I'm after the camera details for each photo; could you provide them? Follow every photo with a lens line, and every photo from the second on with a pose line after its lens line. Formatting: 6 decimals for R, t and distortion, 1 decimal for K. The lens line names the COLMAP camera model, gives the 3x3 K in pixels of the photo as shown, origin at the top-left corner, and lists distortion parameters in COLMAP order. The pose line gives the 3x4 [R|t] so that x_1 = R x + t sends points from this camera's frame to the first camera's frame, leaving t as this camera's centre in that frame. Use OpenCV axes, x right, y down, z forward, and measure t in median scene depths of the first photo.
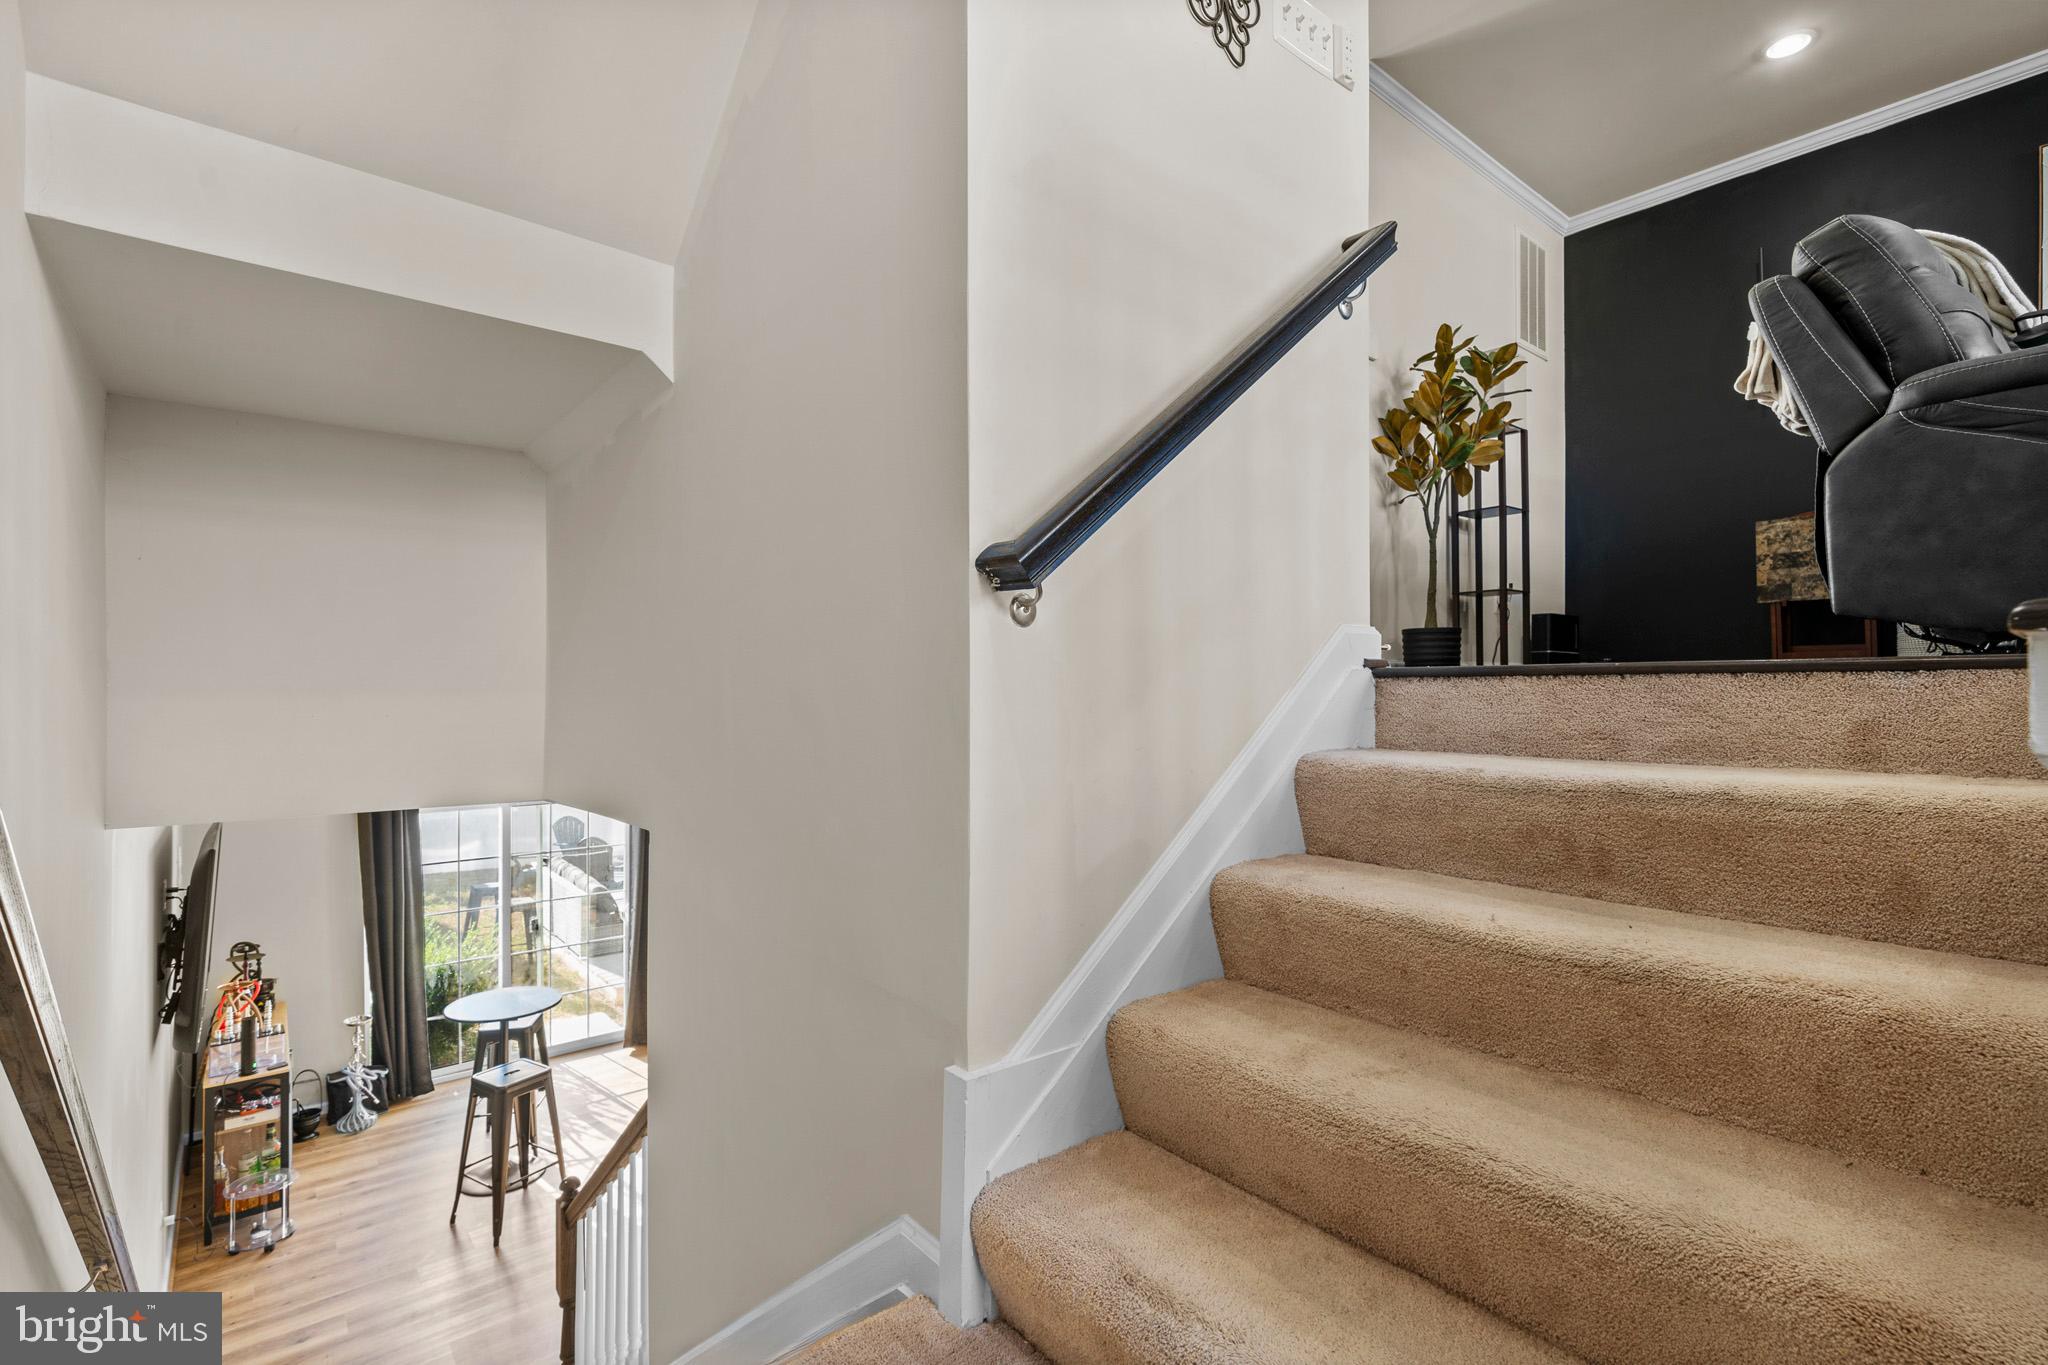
lens RADIAL K [[951.1, 0, 1035.4], [0, 951.1, 683.7], [0, 0, 1]] dist [0.001632, 0.000594]
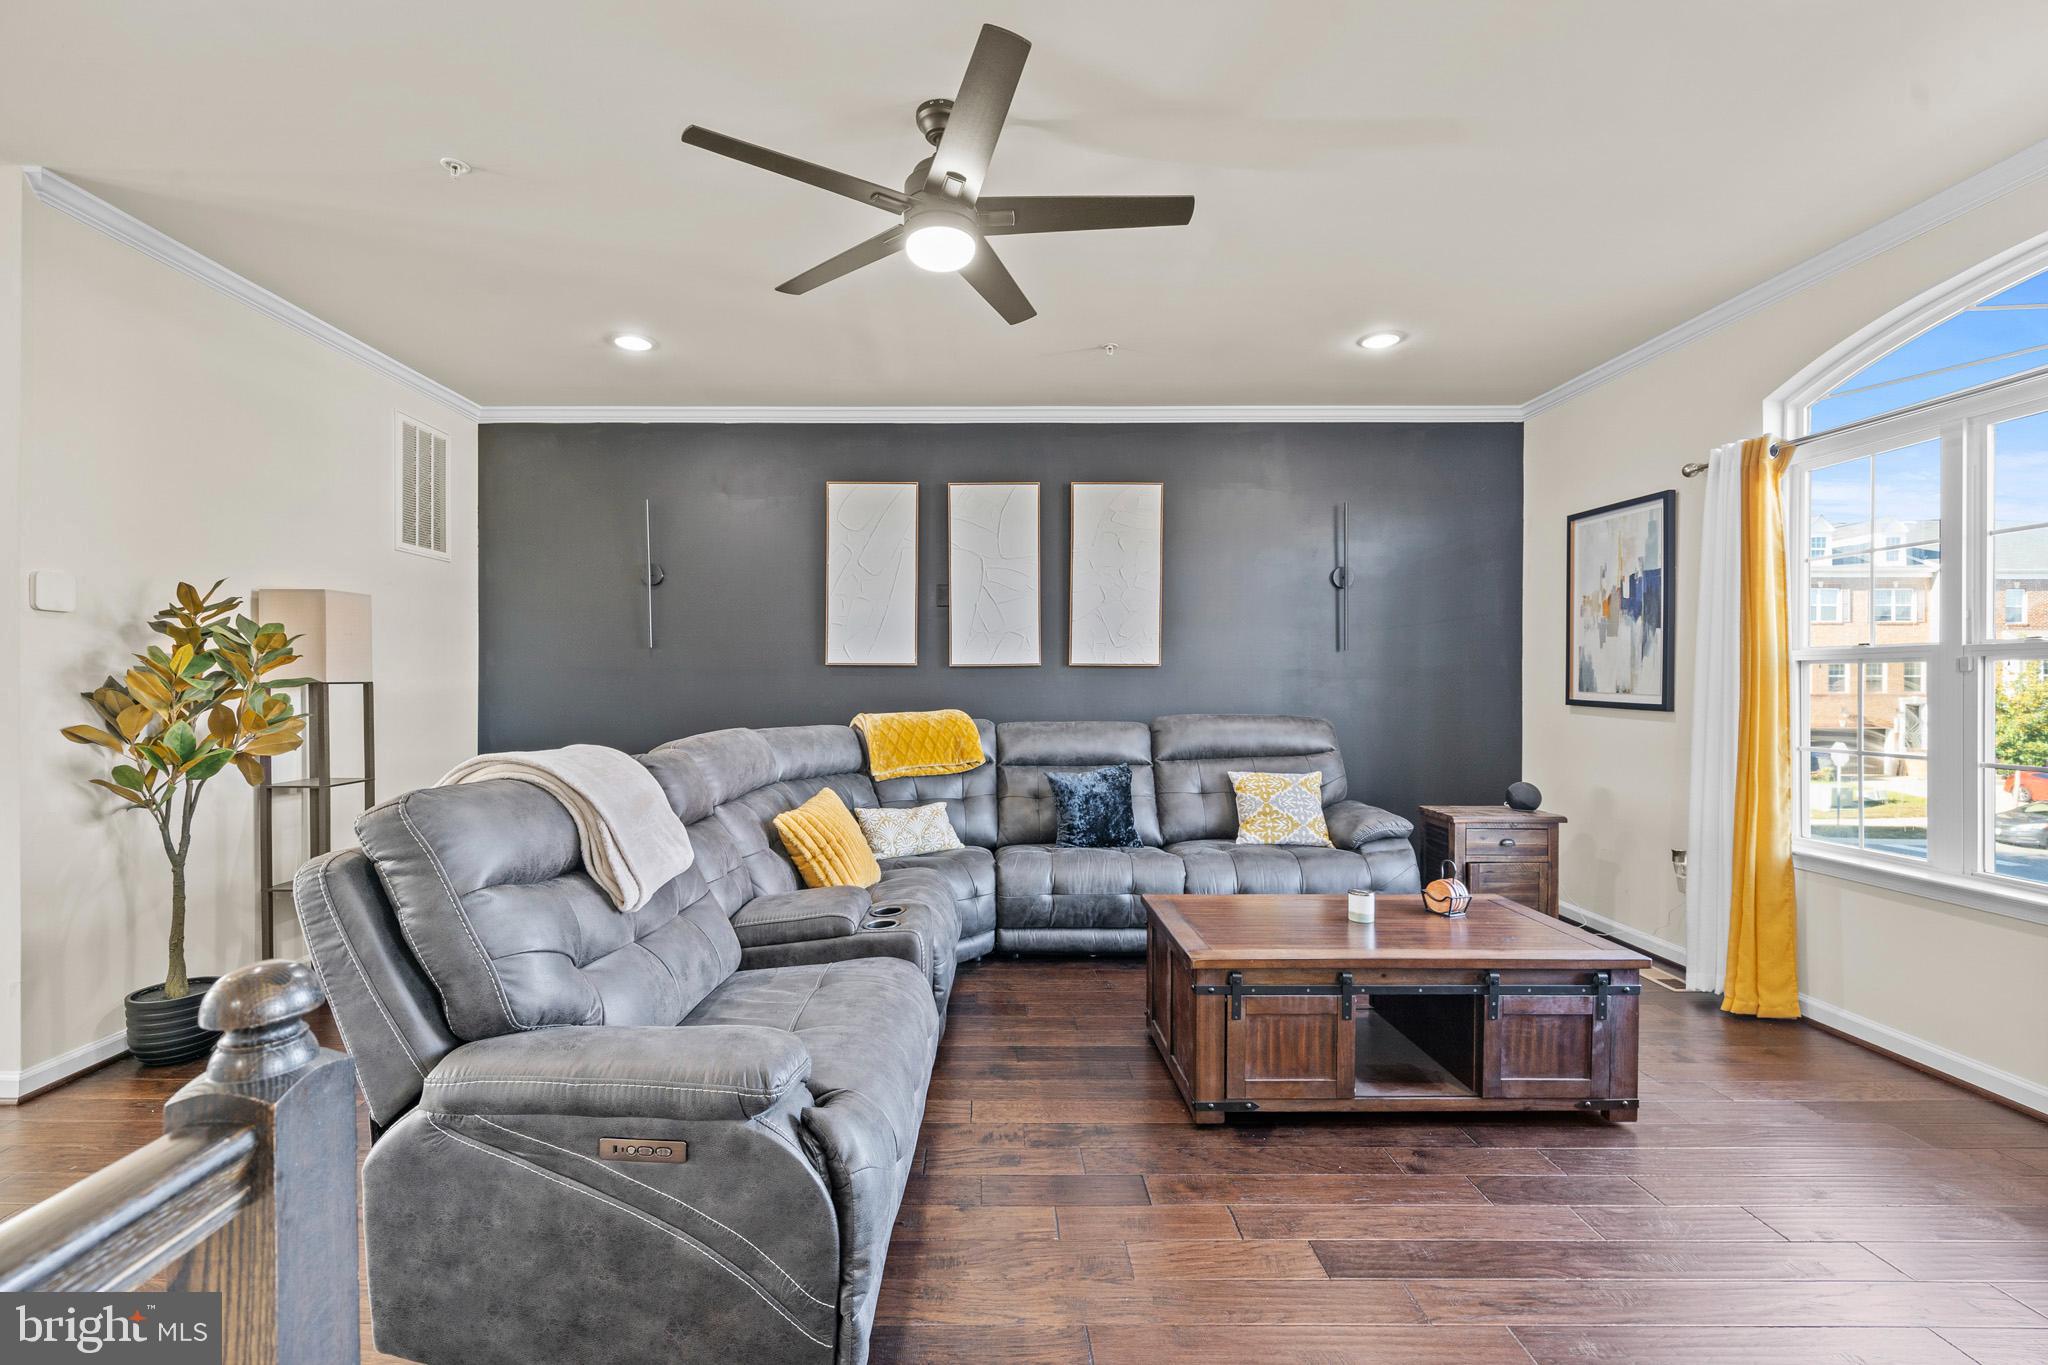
lens RADIAL K [[859.8, 0, 987.5], [0, 859.8, 673.9], [0, 0, 1]] dist [-0.002519, -0.000091]
pose [[0.651171, 0.002488, 0.758927, 0.789917], [-0.004782, 0.999988, 0.000824, -0.740343], [-0.758916, -0.004165, 0.651175, 0.256910]]
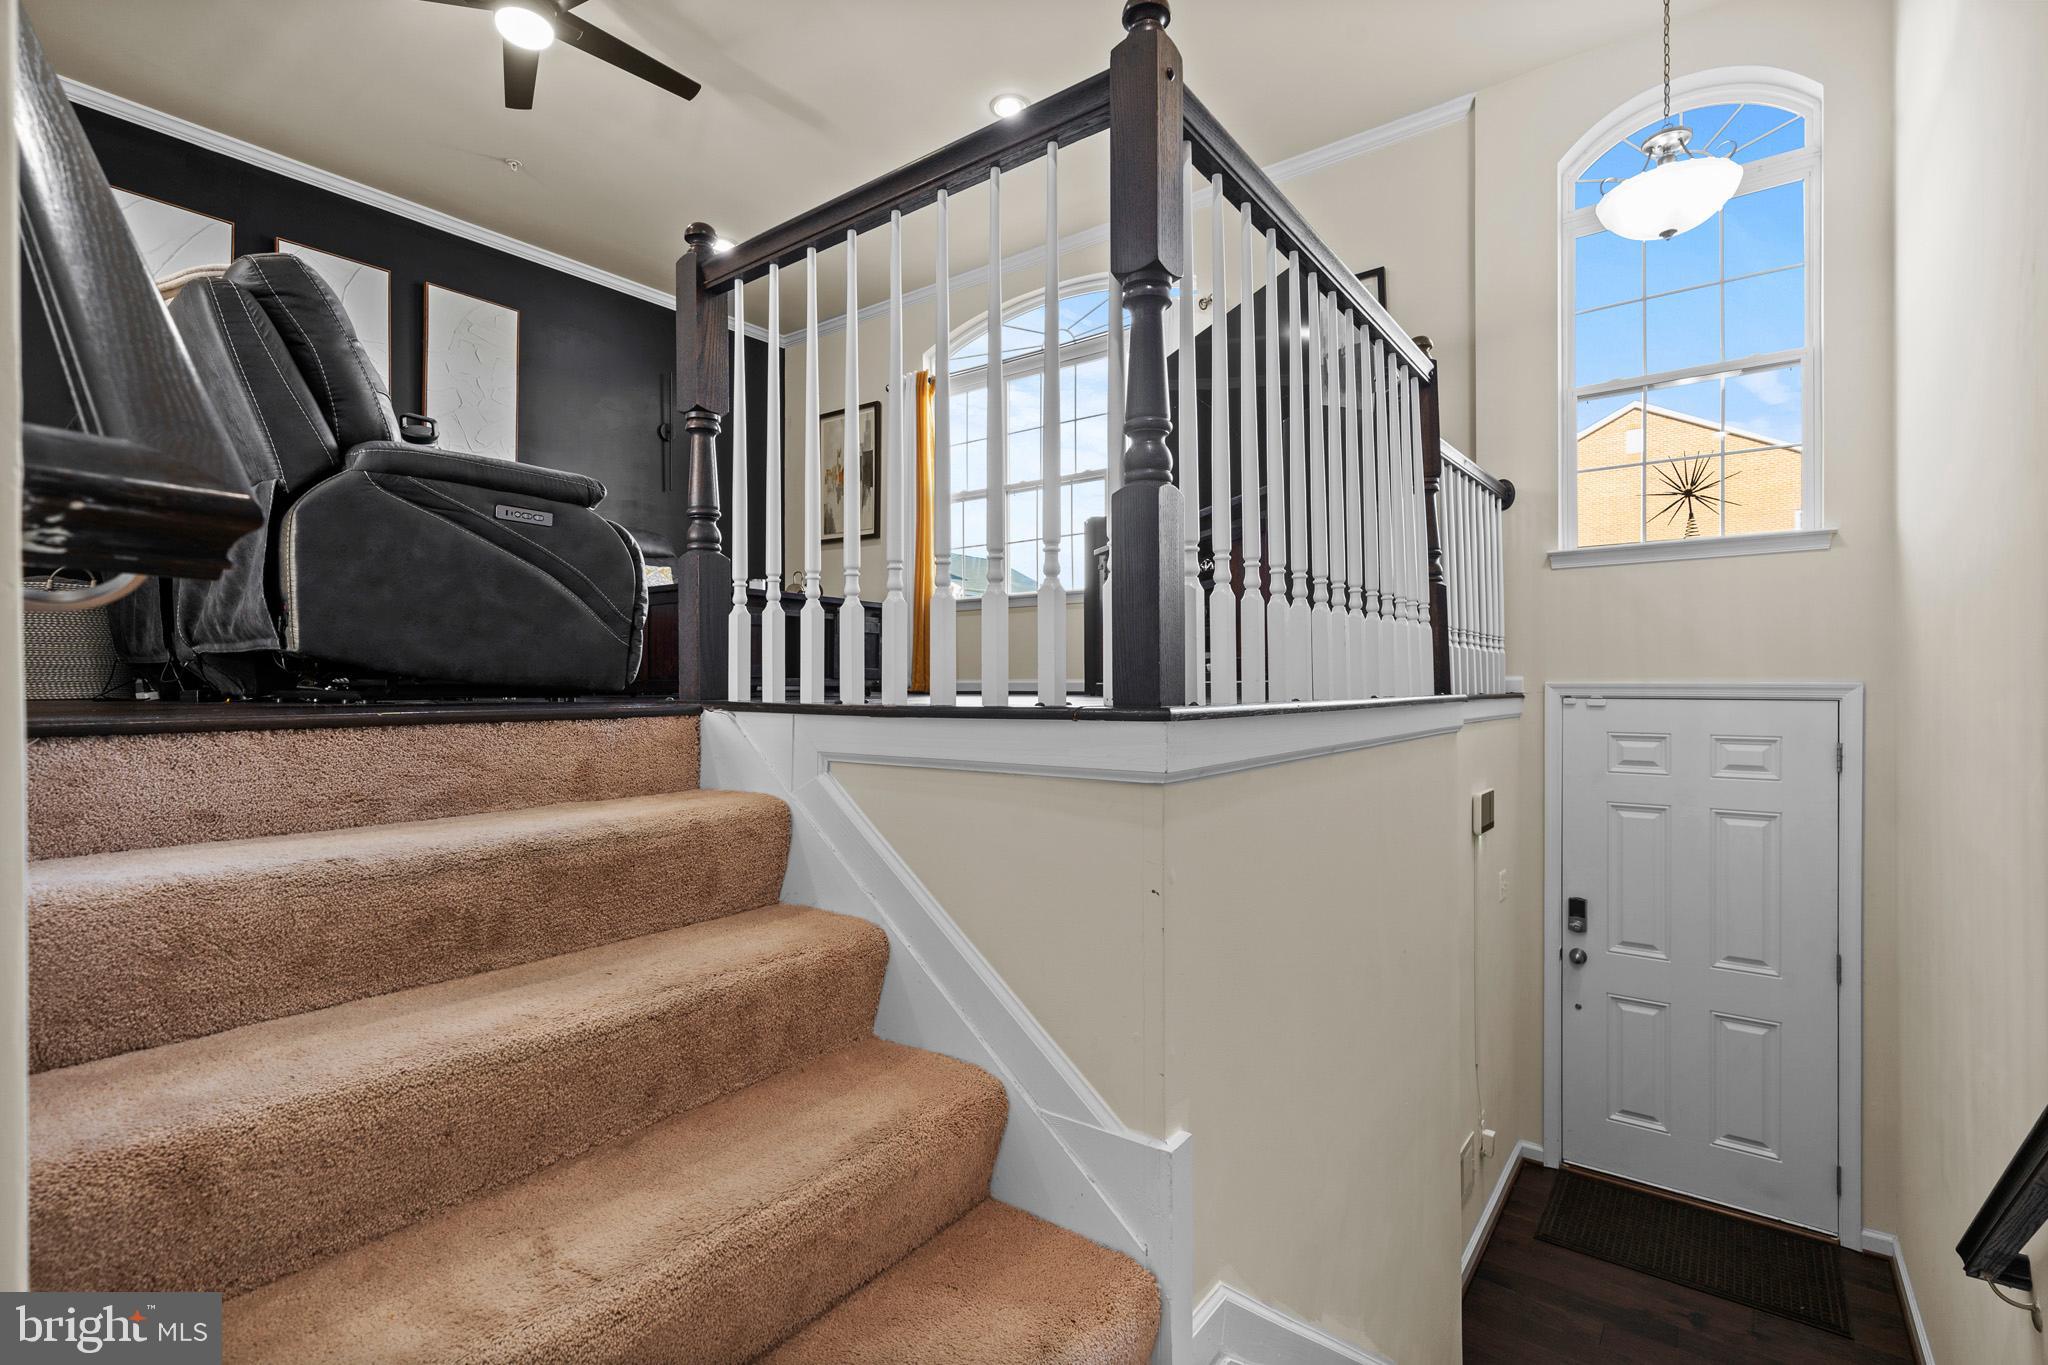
lens RADIAL K [[951.1, 0, 1035.4], [0, 951.1, 683.7], [0, 0, 1]] dist [0.001632, 0.000594]
pose [[-0.217029, 0.006652, 0.976142, -0.369101], [0.000850, 0.999978, -0.006625, -0.041172], [-0.976165, -0.000609, -0.217030, 0.570021]]
